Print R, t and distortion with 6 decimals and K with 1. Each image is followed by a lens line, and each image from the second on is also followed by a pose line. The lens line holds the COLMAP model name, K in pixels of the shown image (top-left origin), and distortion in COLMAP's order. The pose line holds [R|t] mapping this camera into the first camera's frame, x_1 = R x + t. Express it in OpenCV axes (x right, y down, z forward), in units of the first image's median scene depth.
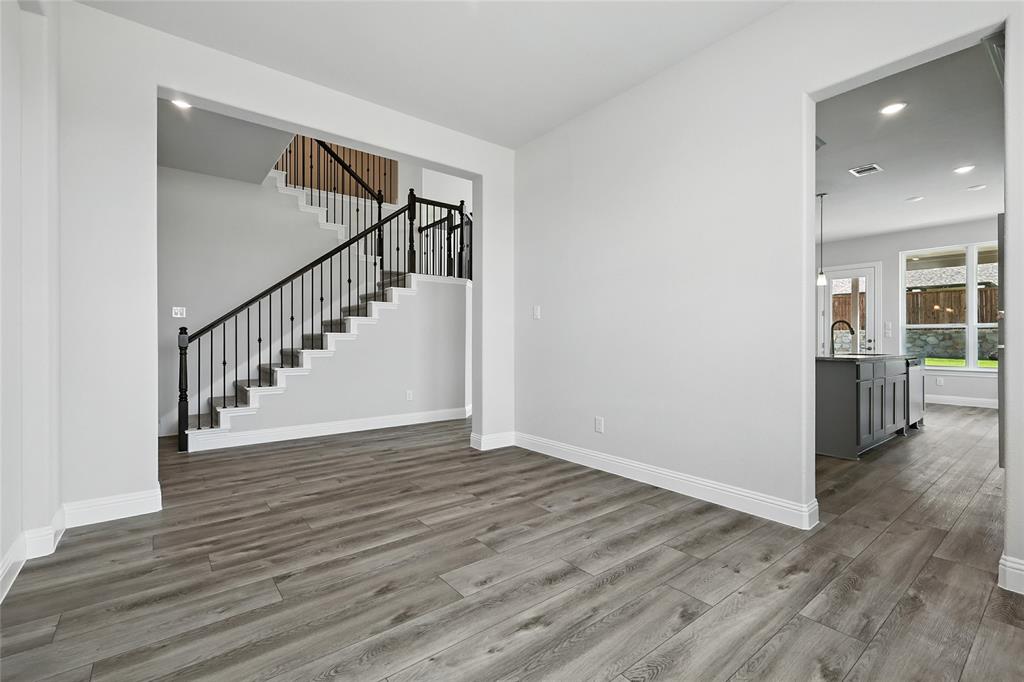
lens RADIAL K [[449.4, 0, 511.9], [0, 449.4, 337.7], [0, 0, 1]] dist [0.000286, 0.000078]
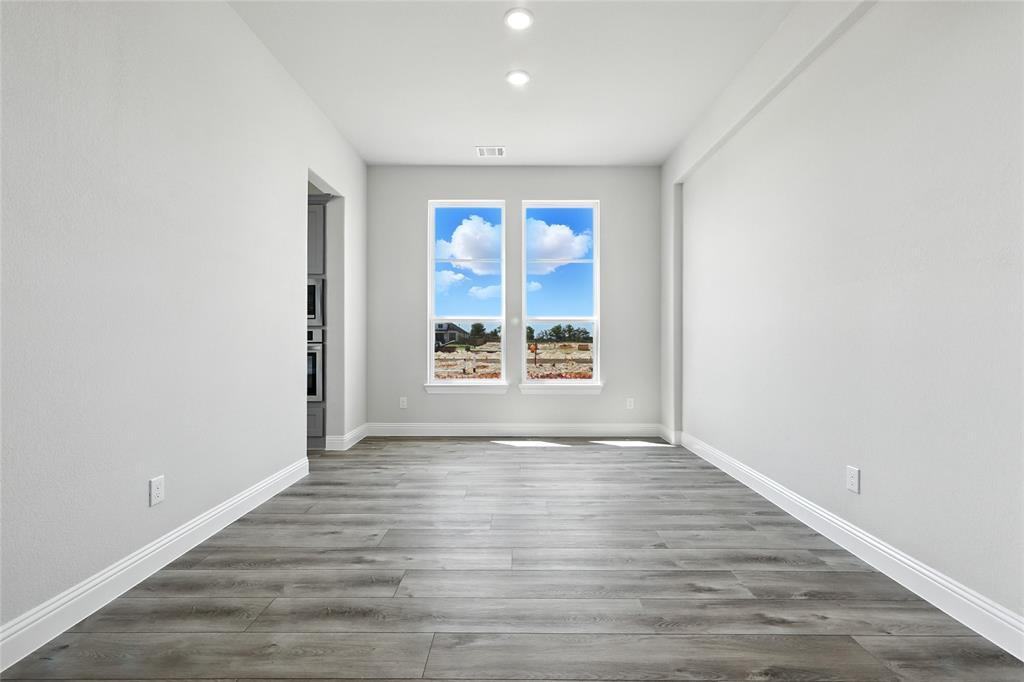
lens RADIAL K [[449.4, 0, 511.4], [0, 449.4, 340.8], [0, 0, 1]] dist [0.000286, 0.000078]
pose [[-0.779928, -0.000555, 0.625869, -0.688750], [-0.002487, 0.999994, -0.002213, 0.006549], [-0.625864, -0.003283, -0.779925, 1.580255]]
